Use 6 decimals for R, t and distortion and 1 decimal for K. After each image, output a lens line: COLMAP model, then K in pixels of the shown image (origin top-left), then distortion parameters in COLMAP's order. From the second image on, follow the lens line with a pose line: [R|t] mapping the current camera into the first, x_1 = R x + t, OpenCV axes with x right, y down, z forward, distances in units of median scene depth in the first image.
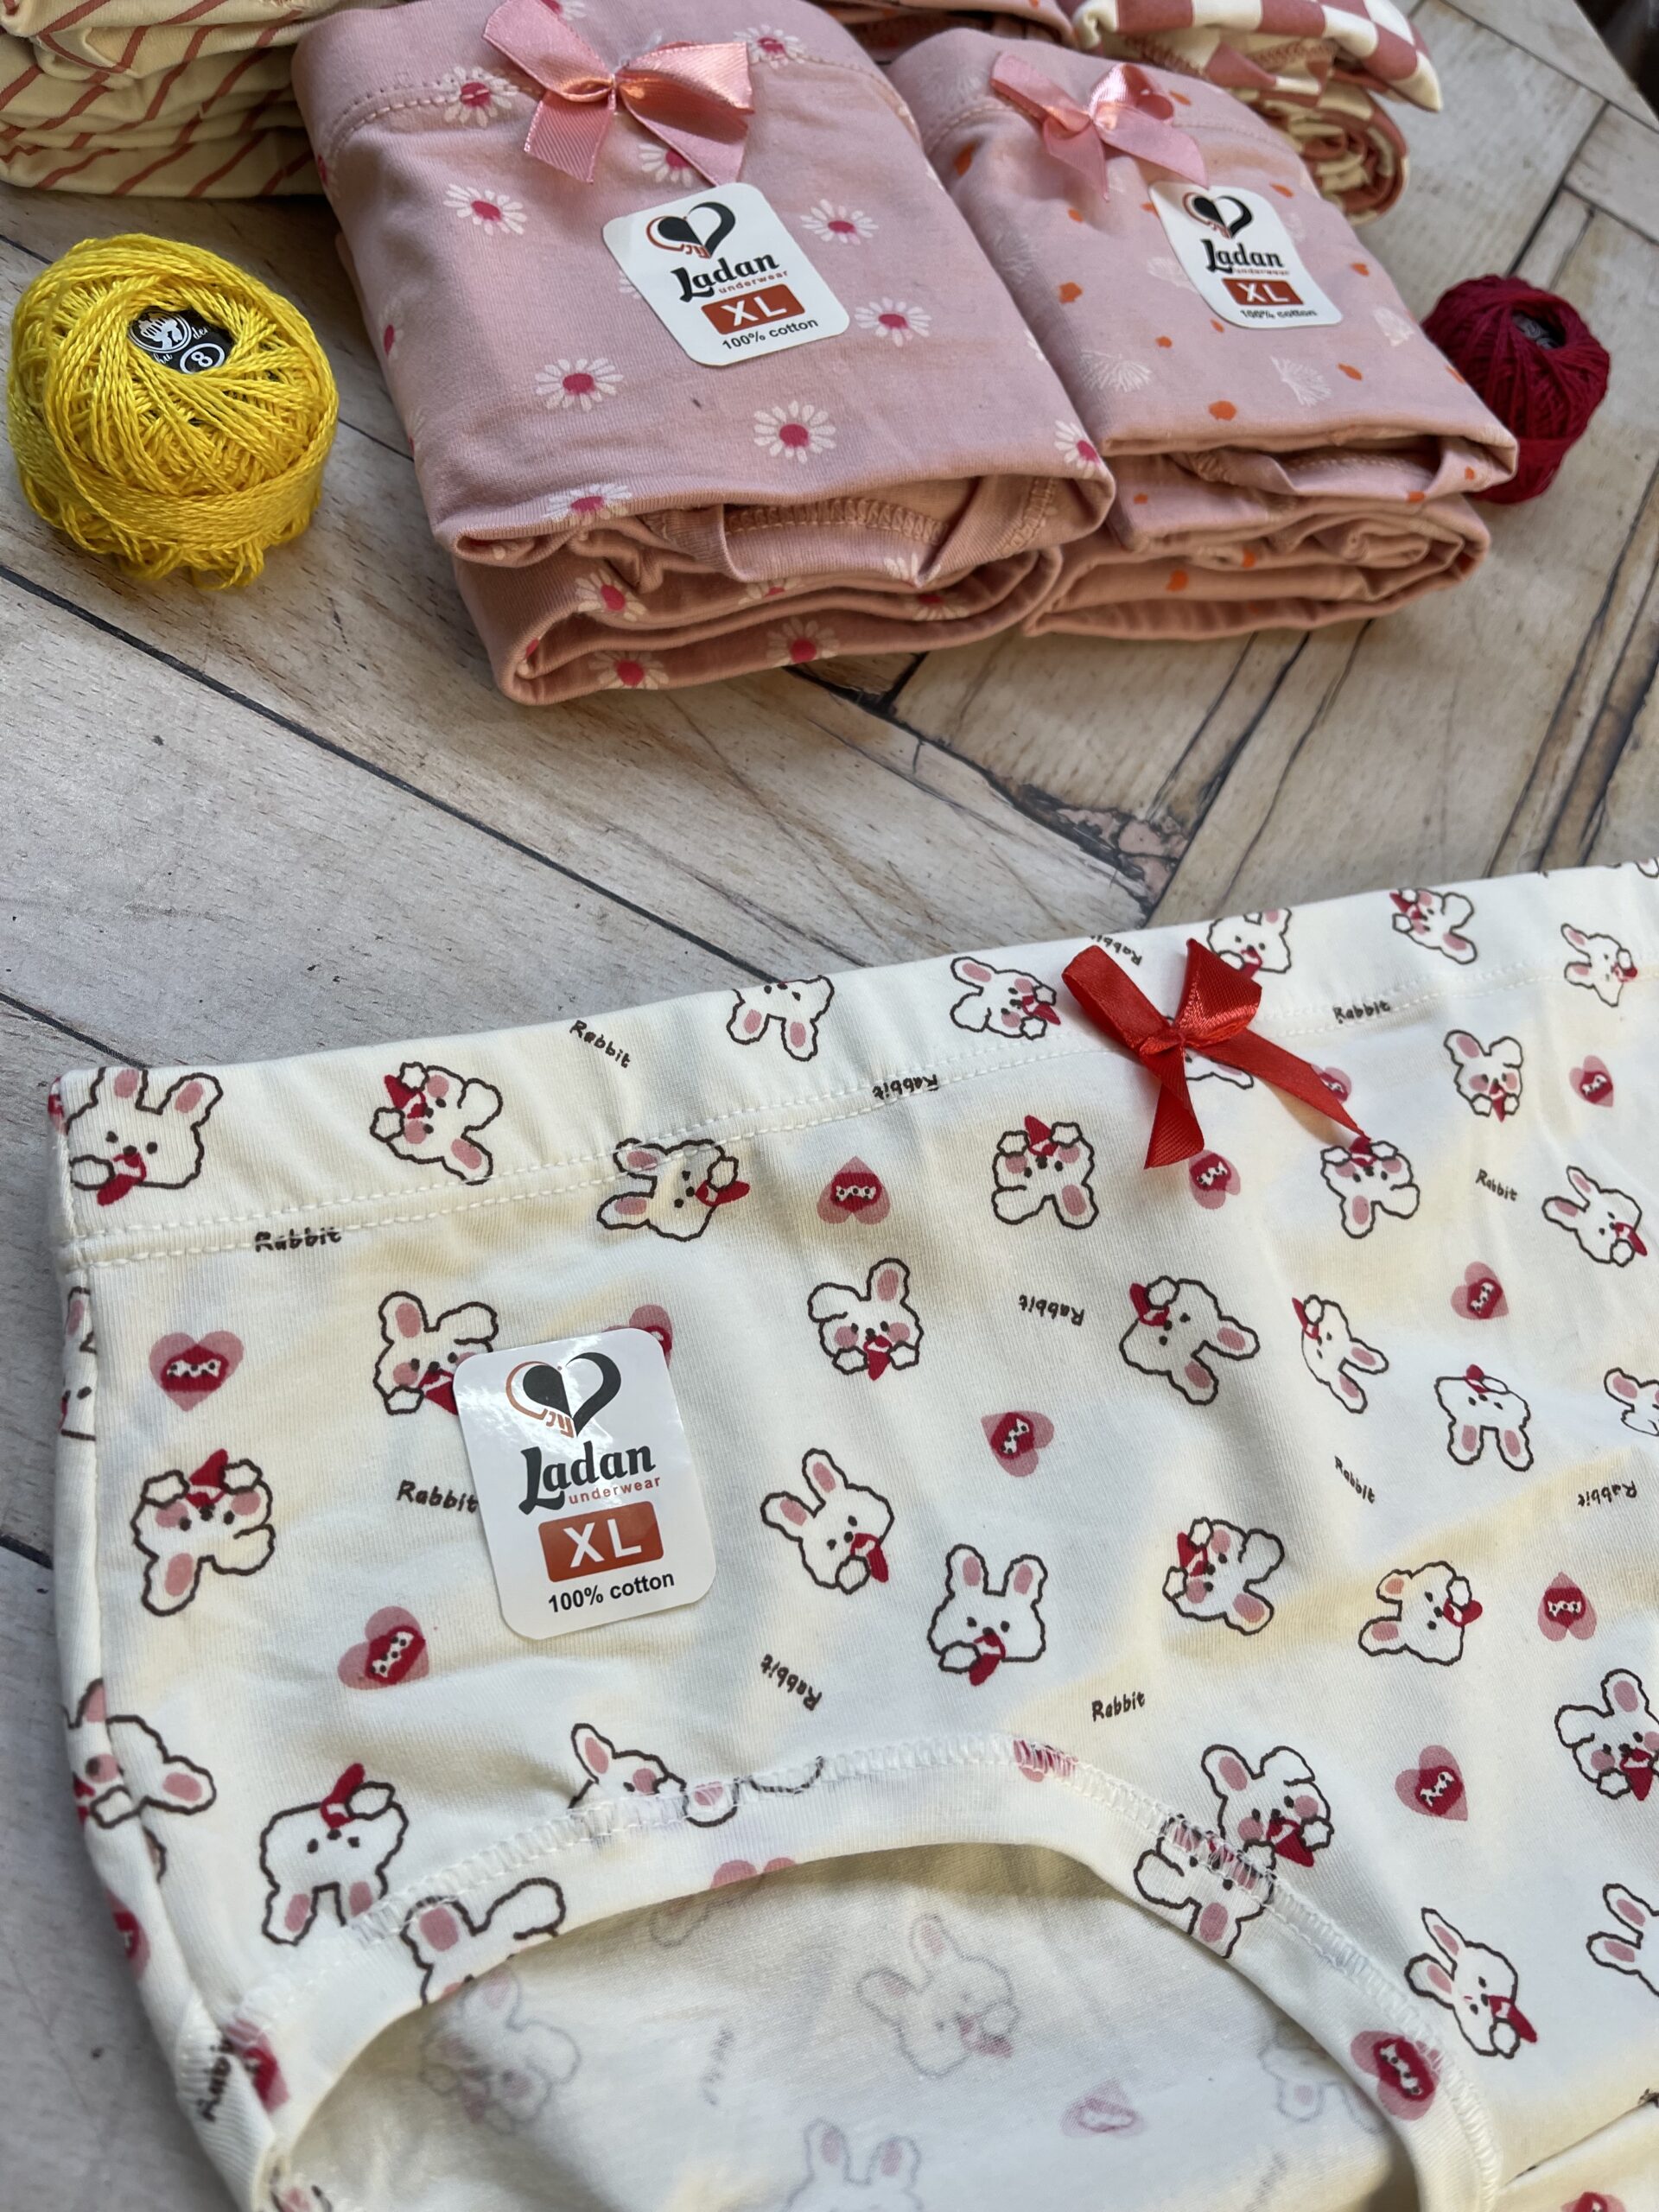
lens RADIAL K [[1658.9, 0, 807.1], [0, 1658.9, 1112.0], [0, 0, 1]] dist [0.030462, -0.072901]
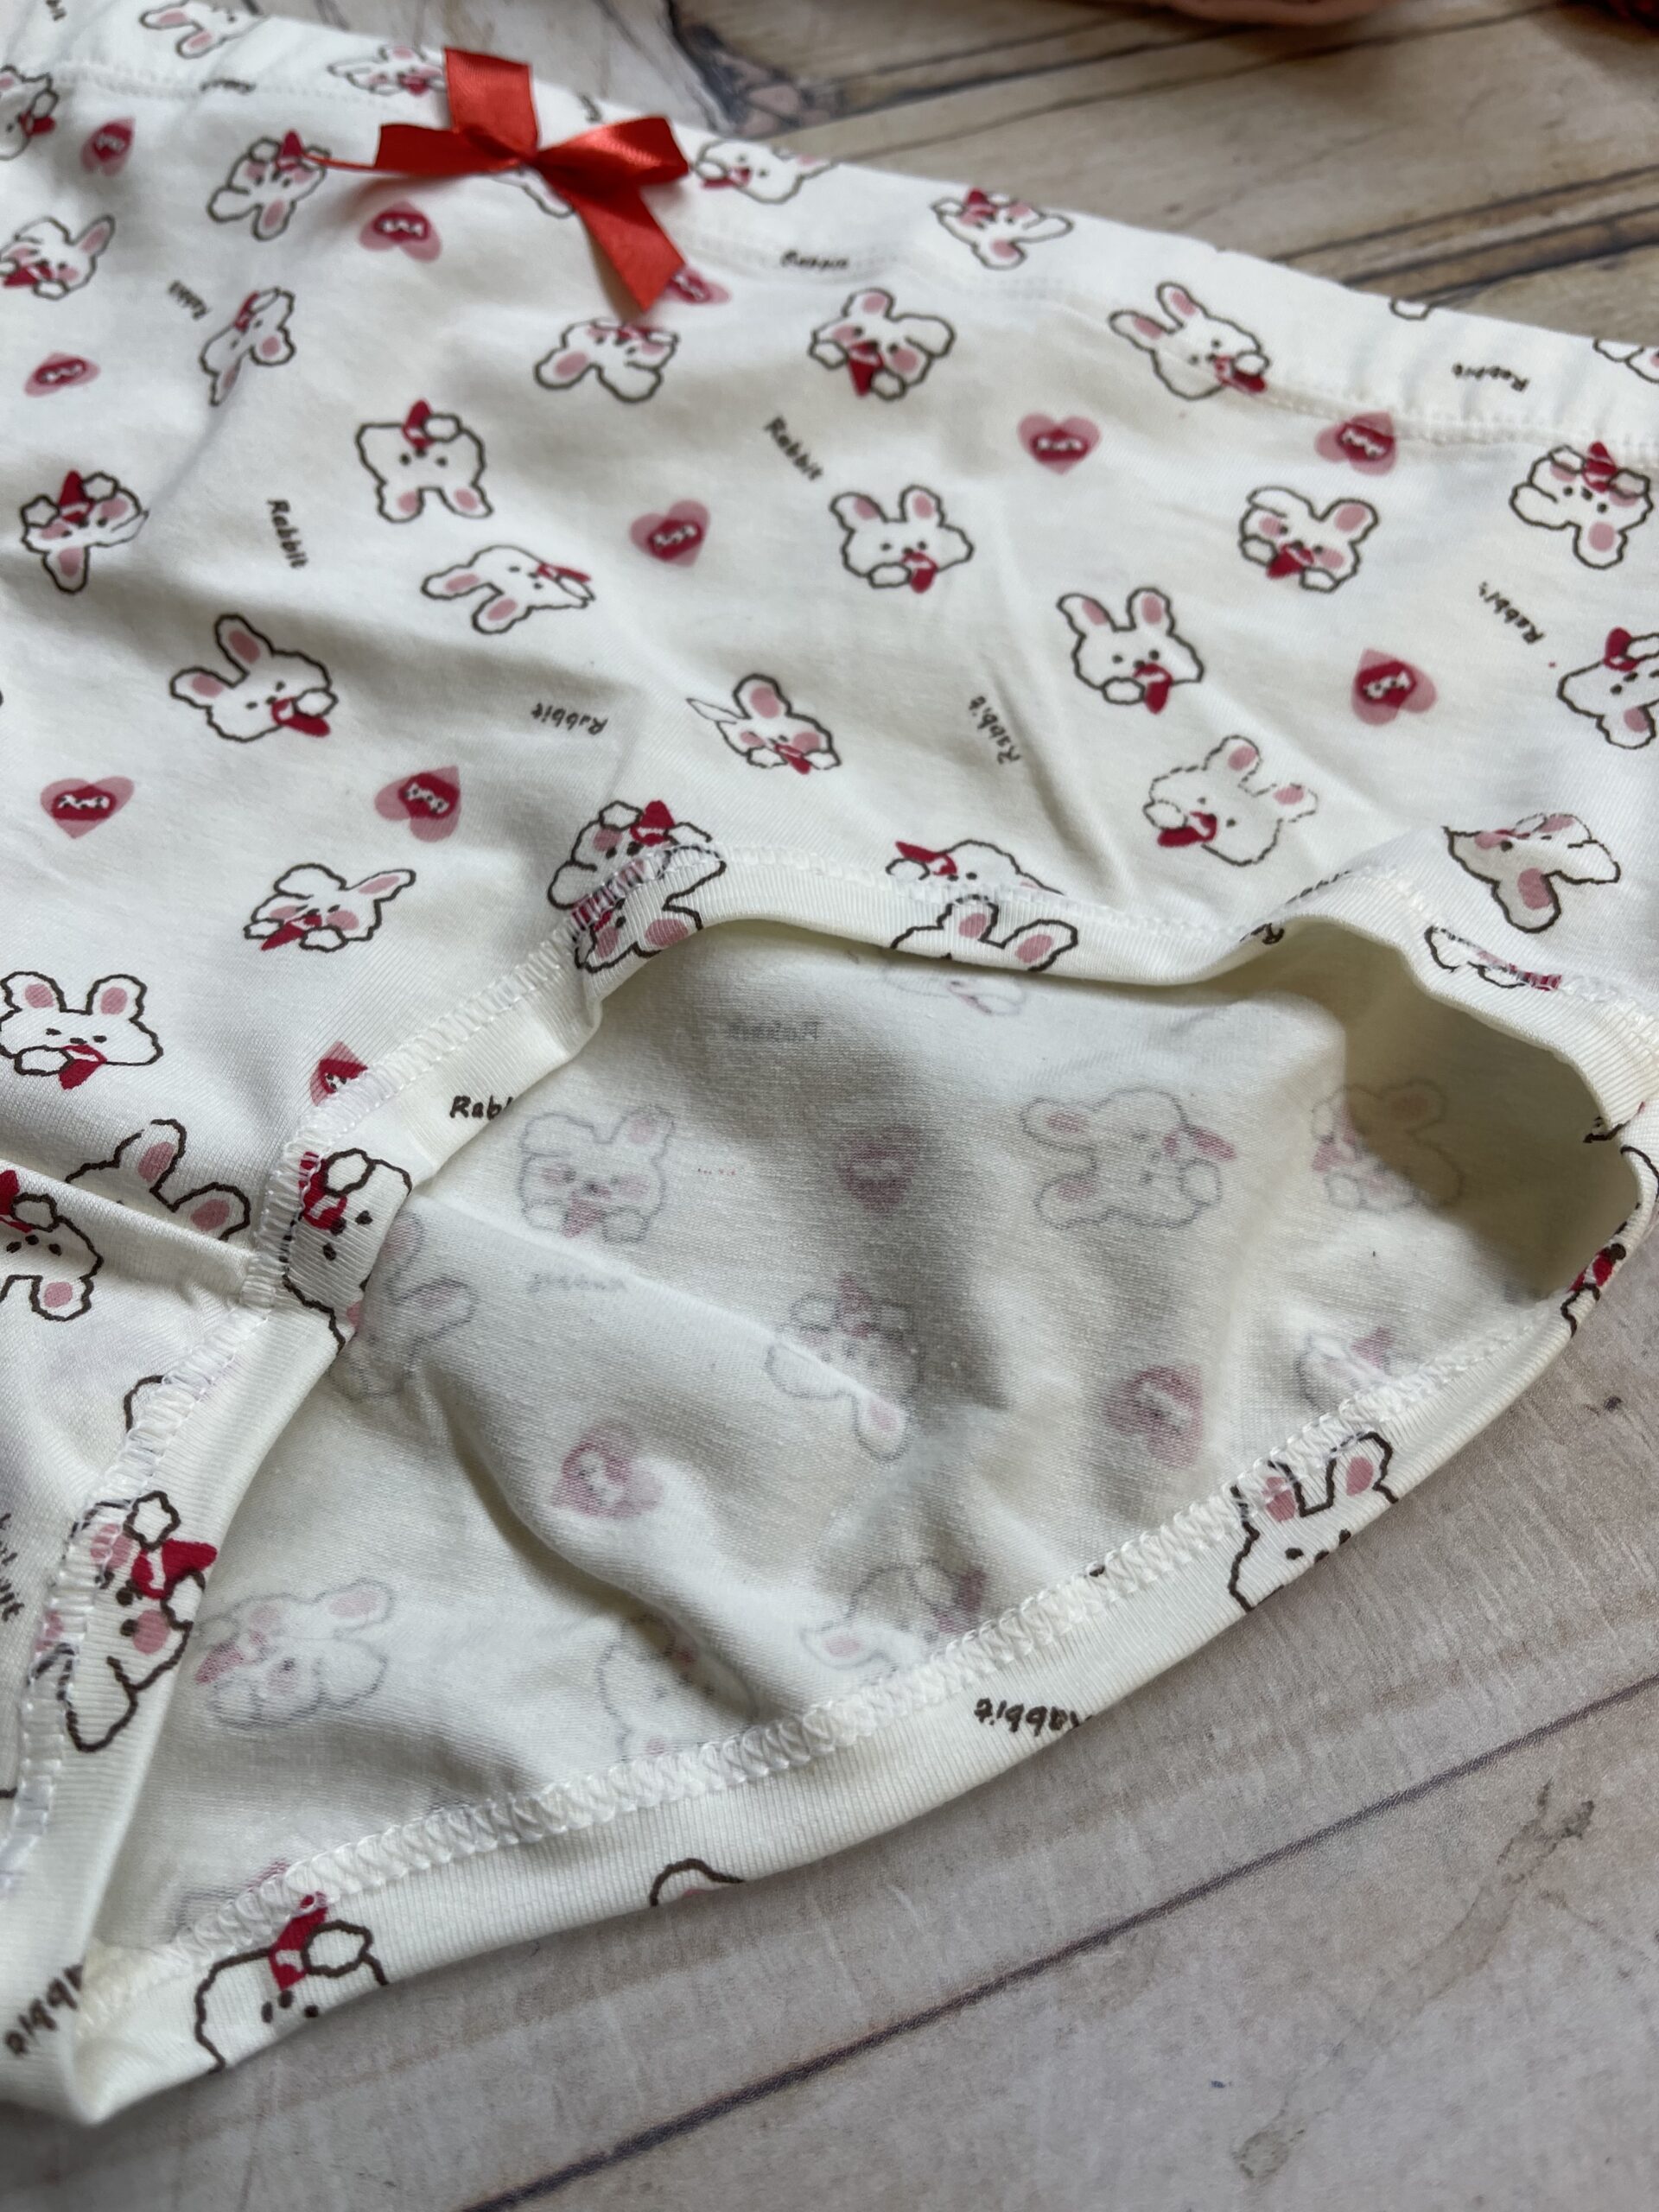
lens RADIAL K [[1664.5, 0, 829.5], [0, 1664.5, 1106.0], [0, 0, 1]] dist [-0.003798, -0.009906]
pose [[0.752437, 0.413177, -0.512955, 1.004157], [-0.469622, 0.882592, 0.022039, 0.305462], [0.461837, 0.224312, 0.858132, 0.438505]]
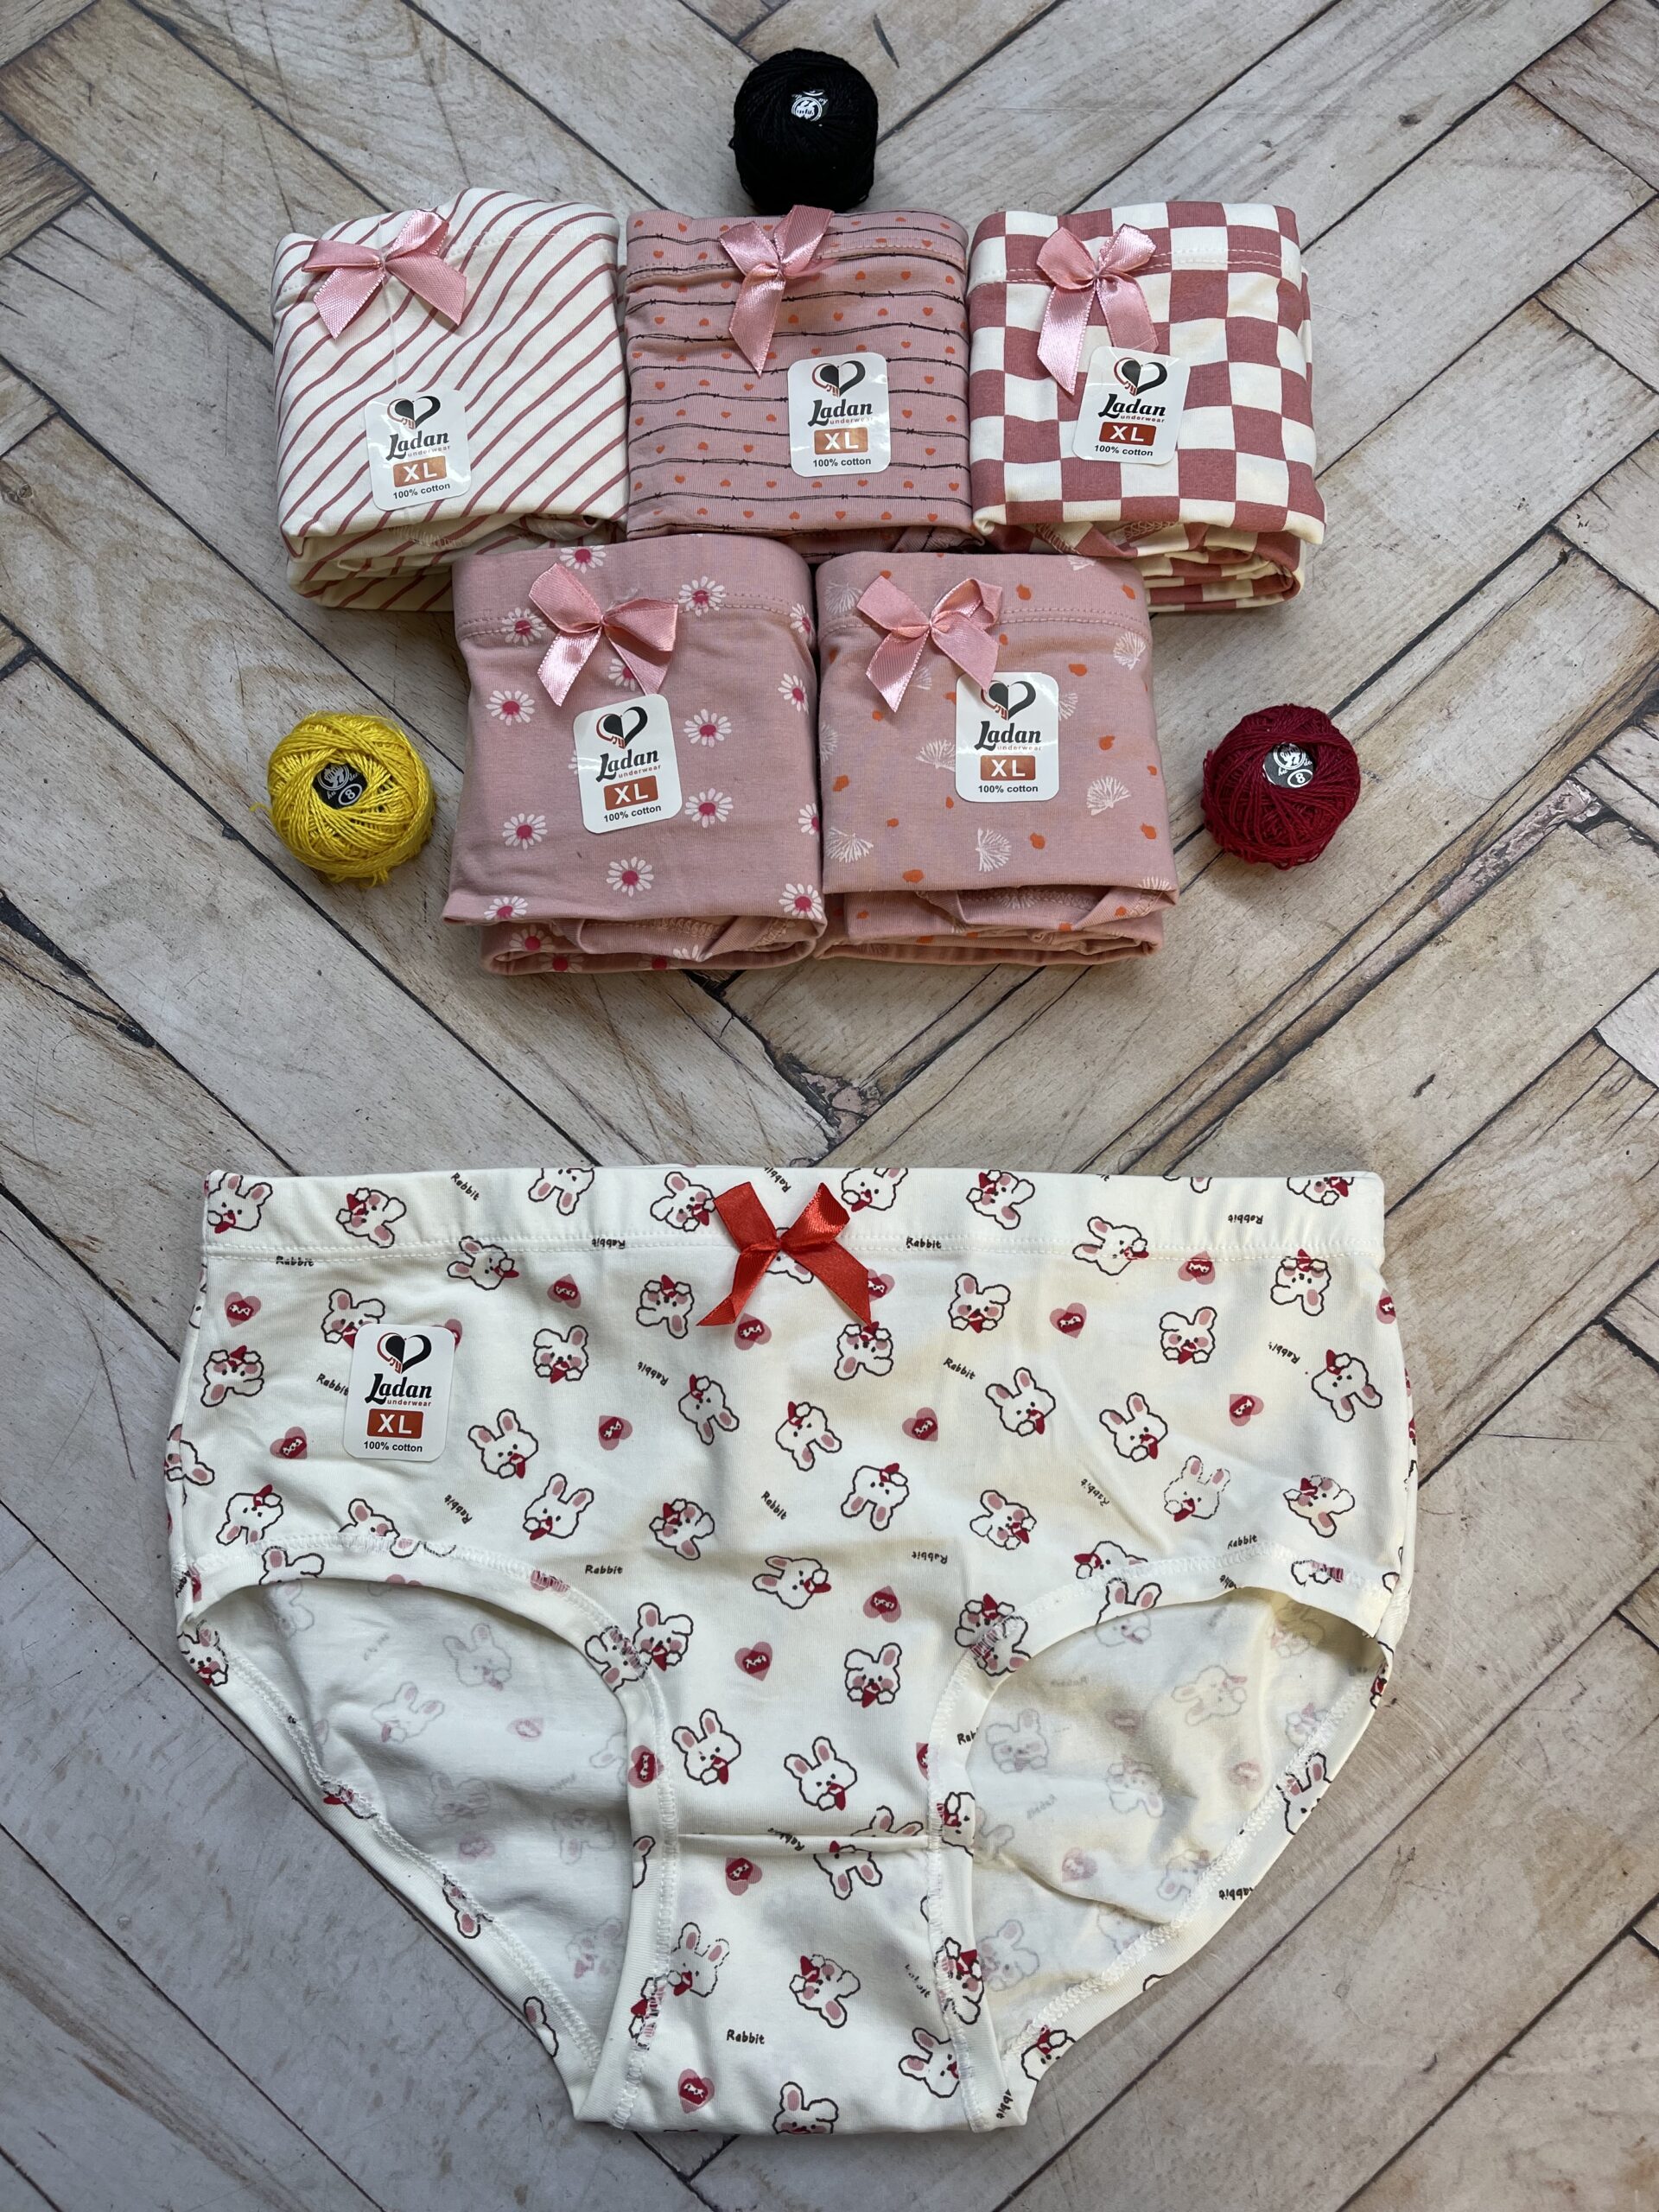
lens RADIAL K [[1633.3, 0, 841.6], [0, 1633.3, 1061.3], [0, 0, 1]] dist [0.042524, -0.083379]
pose [[0.901714, 0.257711, -0.347127, 0.853035], [-0.169236, 0.949248, 0.265118, -0.718059], [0.397833, -0.180315, 0.899564, -0.526992]]
